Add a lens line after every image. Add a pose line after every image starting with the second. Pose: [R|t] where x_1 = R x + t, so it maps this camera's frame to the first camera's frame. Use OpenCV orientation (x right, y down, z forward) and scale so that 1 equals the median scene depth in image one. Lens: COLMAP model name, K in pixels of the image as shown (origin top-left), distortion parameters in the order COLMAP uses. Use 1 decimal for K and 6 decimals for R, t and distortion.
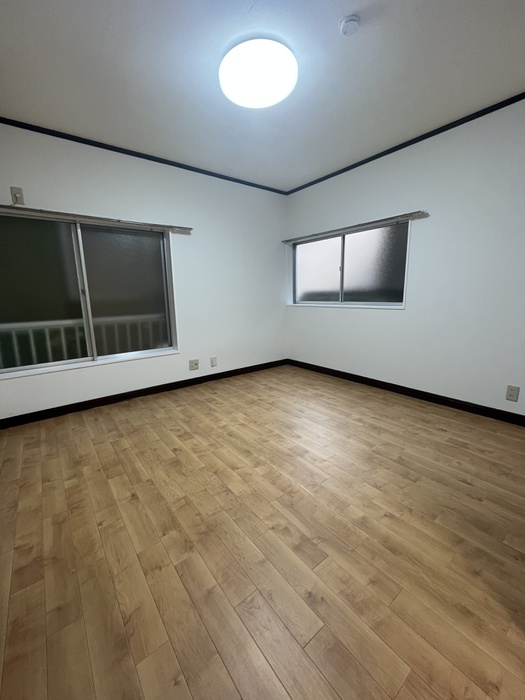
lens RADIAL K [[285.0, 0, 261.4], [0, 285.0, 348.7], [0, 0, 1]] dist [-0.002374, 0.000269]
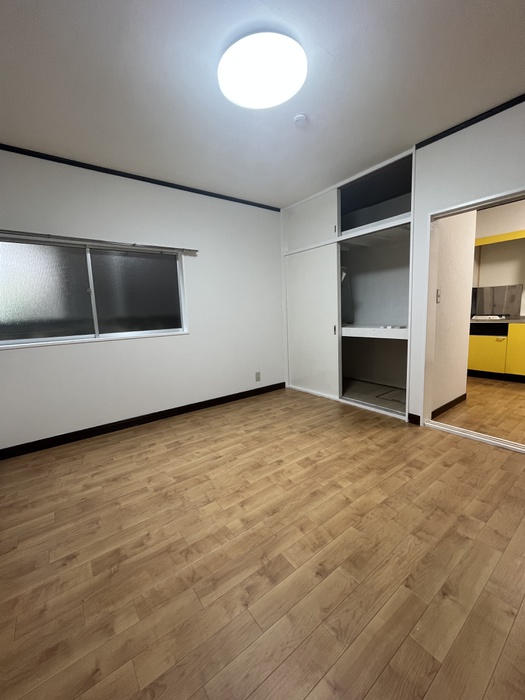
lens RADIAL K [[285.0, 0, 261.4], [0, 285.0, 348.7], [0, 0, 1]] dist [-0.002374, 0.000269]
pose [[0.017861, -0.113579, 0.993368, -0.742827], [0.228328, 0.967737, 0.106543, -0.171136], [-0.973420, 0.224911, 0.043218, 0.869421]]
